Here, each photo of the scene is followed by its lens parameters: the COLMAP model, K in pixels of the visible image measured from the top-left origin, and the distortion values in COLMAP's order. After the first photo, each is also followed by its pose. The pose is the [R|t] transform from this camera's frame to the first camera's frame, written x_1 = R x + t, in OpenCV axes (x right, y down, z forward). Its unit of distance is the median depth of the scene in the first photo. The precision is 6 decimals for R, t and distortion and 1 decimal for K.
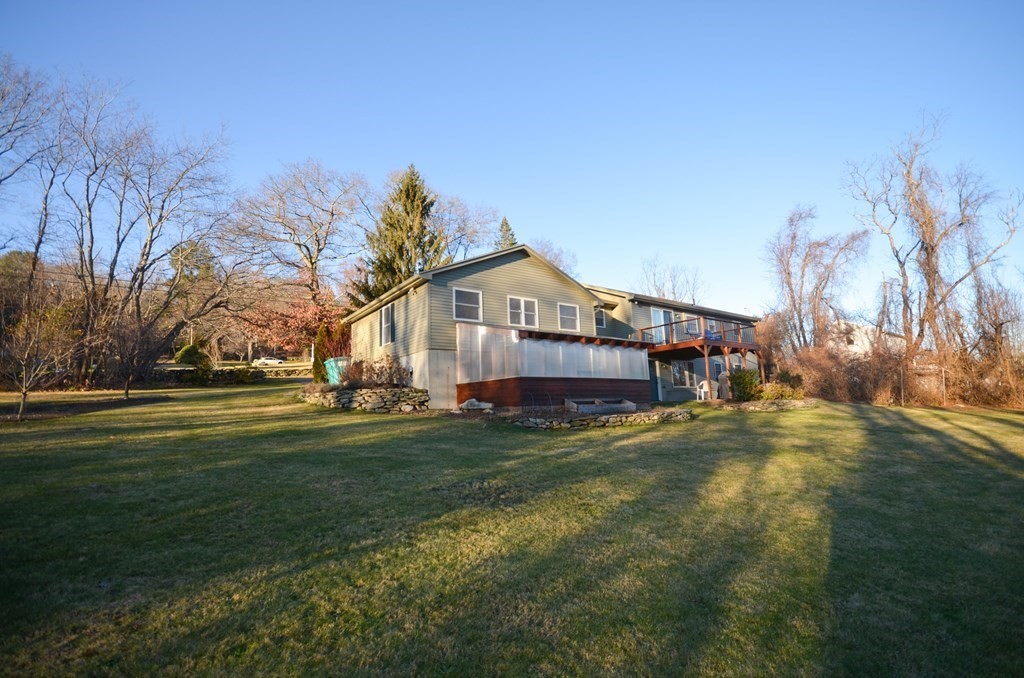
lens RADIAL K [[455.9, 0, 513.9], [0, 455.9, 342.6], [0, 0, 1]] dist [-0.003781, -0.001424]
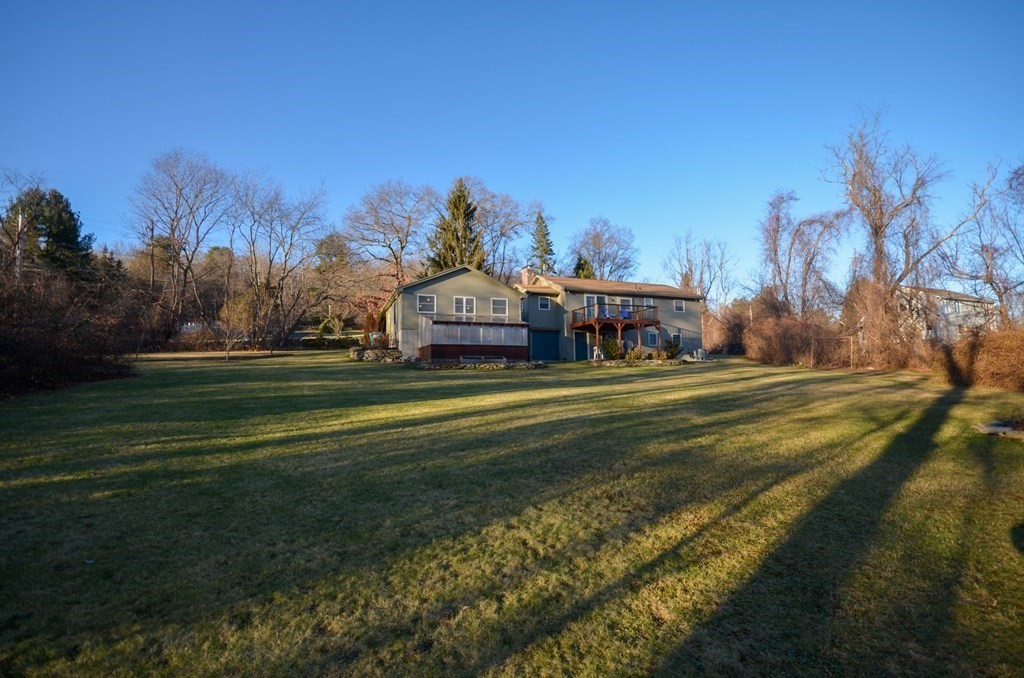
lens RADIAL K [[455.9, 0, 510.3], [0, 455.9, 340.1], [0, 0, 1]] dist [-0.003781, -0.001424]
pose [[0.964656, 0.000218, -0.263514, 0.429650], [0.017839, 0.997652, 0.066130, -0.033032], [0.262909, -0.068493, 0.962386, -0.400171]]
